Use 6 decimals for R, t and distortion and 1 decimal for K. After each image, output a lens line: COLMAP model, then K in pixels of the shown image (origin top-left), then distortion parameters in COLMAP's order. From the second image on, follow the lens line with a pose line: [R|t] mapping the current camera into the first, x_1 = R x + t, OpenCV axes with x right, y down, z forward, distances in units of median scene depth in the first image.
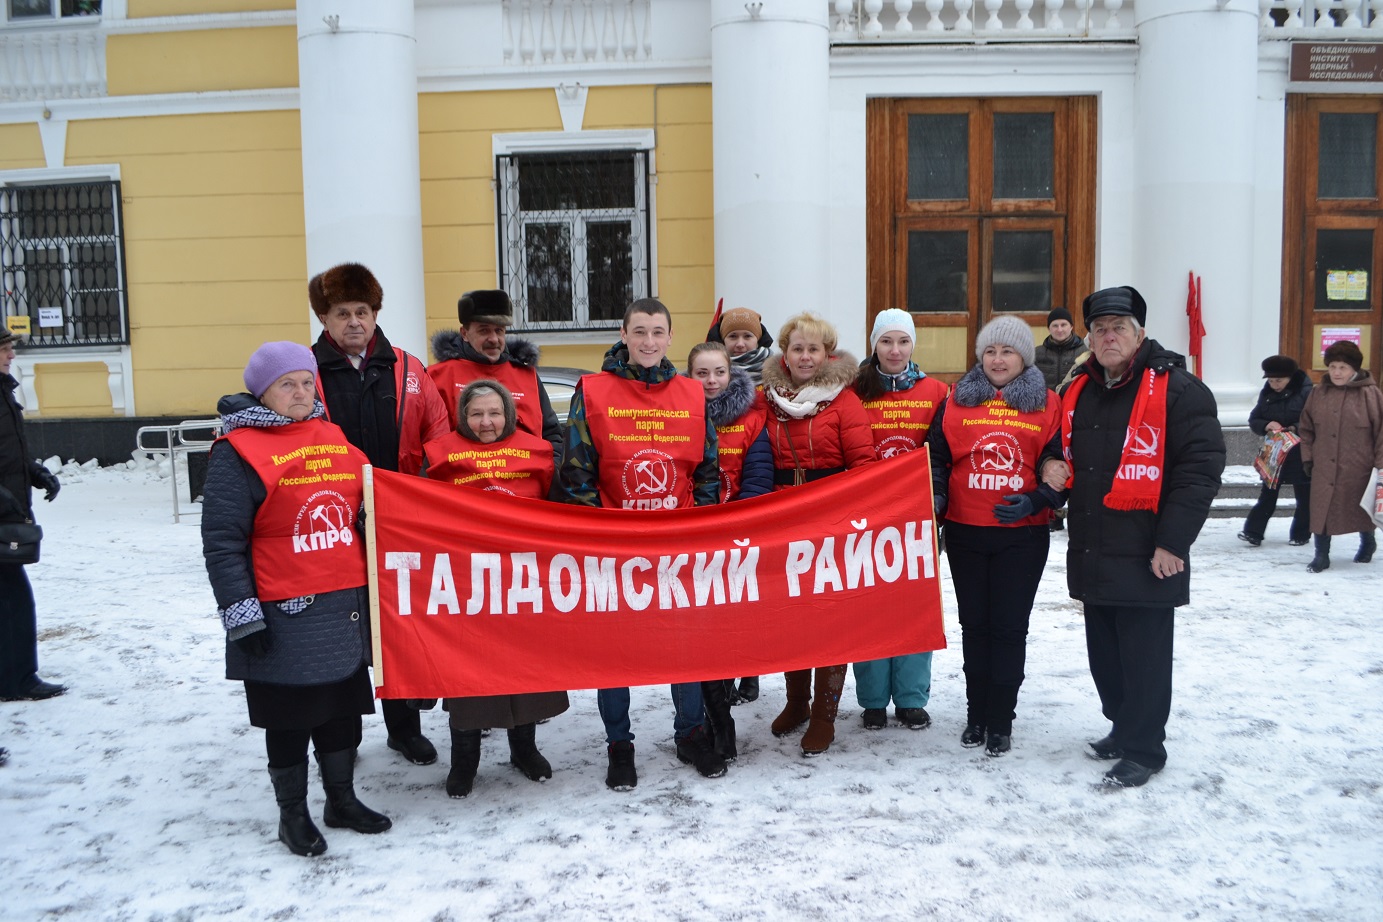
lens RADIAL K [[1171.8, 0, 695.8], [0, 1171.8, 472.7], [0, 0, 1]] dist [-0.062014, -0.010890]
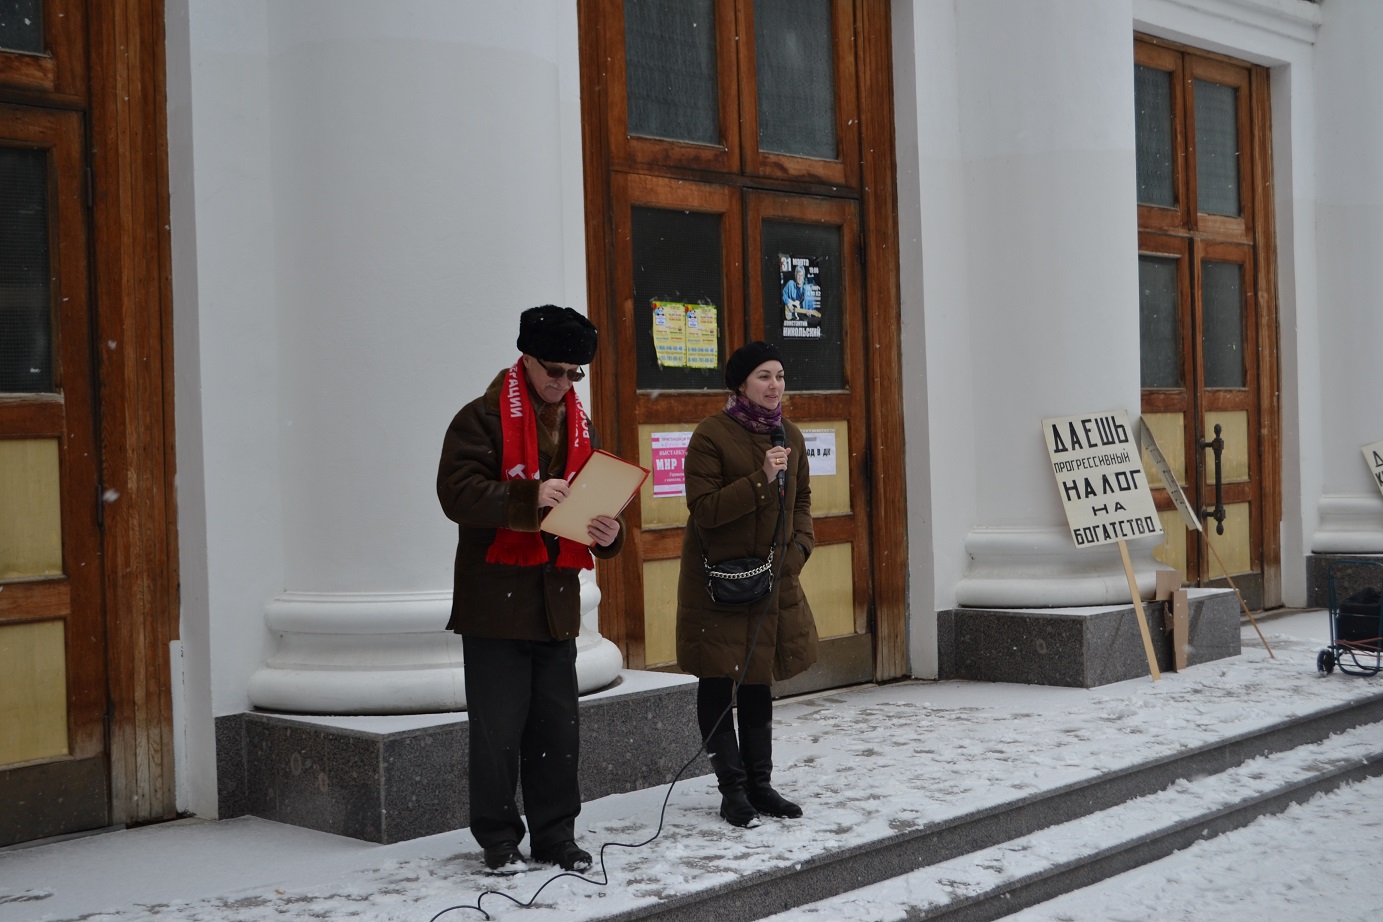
lens RADIAL K [[1845.0, 0, 696.9], [0, 1845.0, 459.1], [0, 0, 1]] dist [-0.024393, 0.000000]
pose [[0.649126, -0.015949, 0.760513, 0.028008], [0.109392, 0.991345, -0.072580, -0.063394], [-0.752774, 0.130308, 0.645253, 0.537566]]
